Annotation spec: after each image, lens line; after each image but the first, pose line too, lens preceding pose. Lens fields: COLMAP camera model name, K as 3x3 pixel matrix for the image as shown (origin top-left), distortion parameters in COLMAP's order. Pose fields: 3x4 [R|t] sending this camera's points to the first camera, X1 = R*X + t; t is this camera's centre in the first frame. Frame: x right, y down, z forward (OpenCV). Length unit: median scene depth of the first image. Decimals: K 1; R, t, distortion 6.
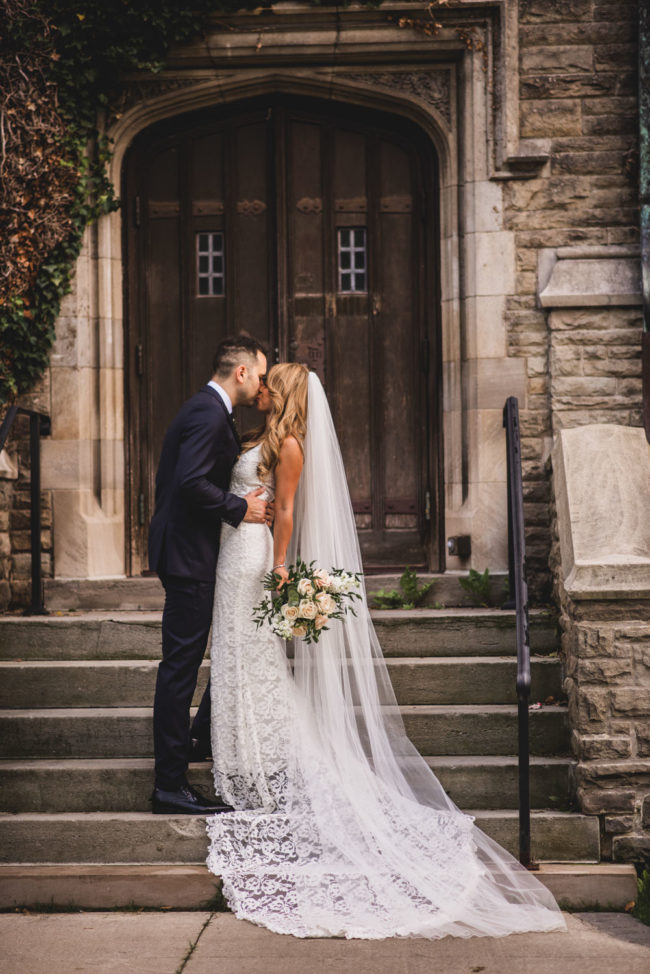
lens RADIAL K [[2421.4, 0, 325.0], [0, 2421.4, 487.0], [0, 0, 1]] dist [0.039988, 1.058414]
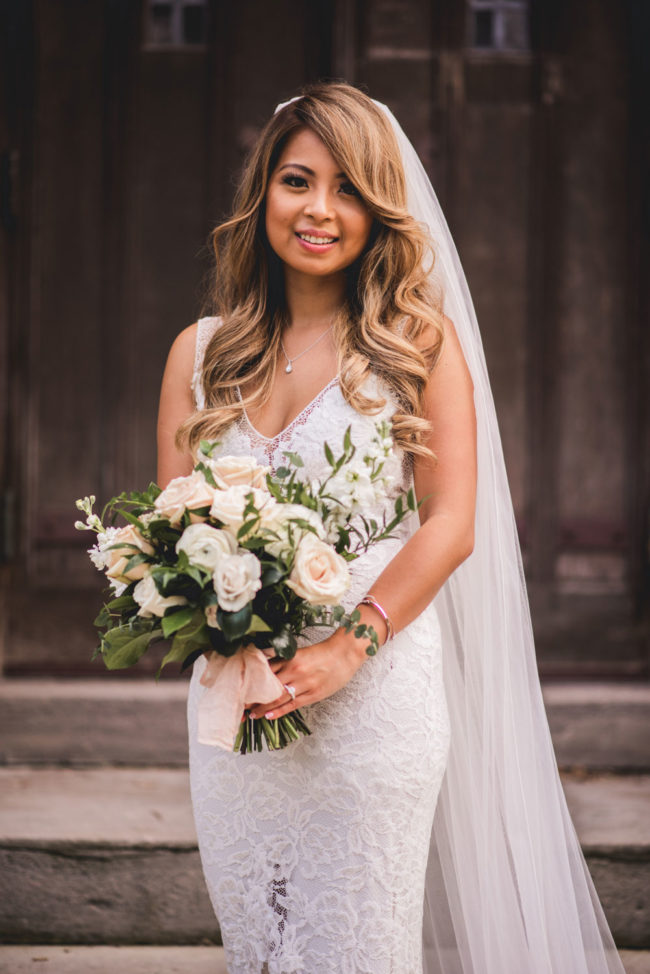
lens RADIAL K [[2271.9, 0, 299.4], [0, 2271.9, 486.4], [0, 0, 1]] dist [0.353202, -3.743755]
pose [[0.993358, 0.029621, 0.111189, -0.070821], [-0.030526, 0.999513, 0.006445, -0.002154], [-0.110943, -0.009797, 0.993778, 0.594358]]
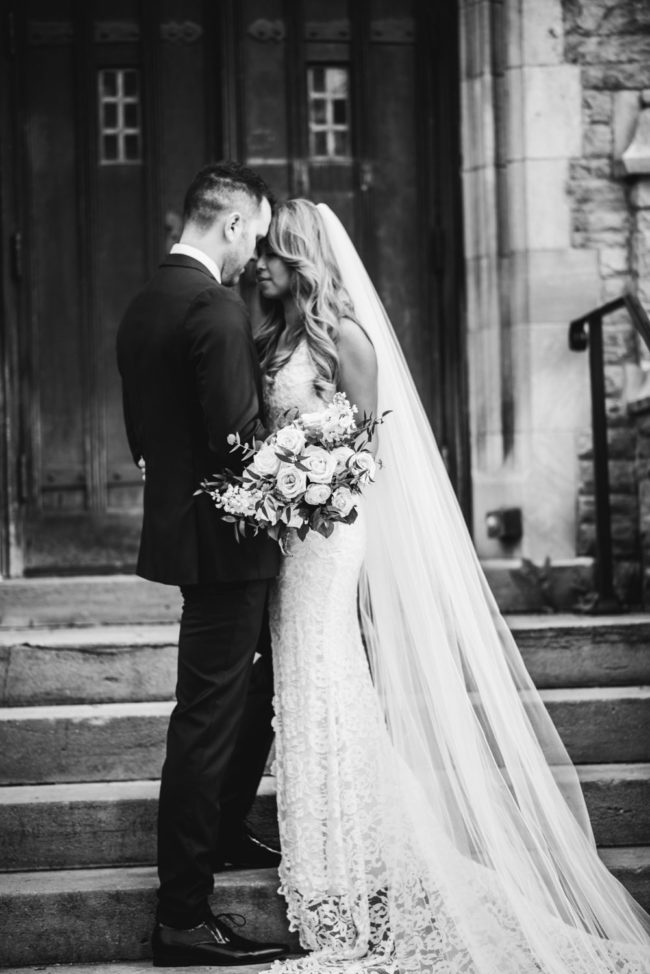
lens RADIAL K [[2357.9, 0, 325.0], [0, 2357.9, 487.0], [0, 0, 1]] dist [0.097134, 0.146411]
pose [[0.985722, -0.009961, 0.168084, -0.105687], [0.010978, 0.999927, -0.005126, 0.016507], [-0.168021, 0.006898, 0.985759, 0.346216]]
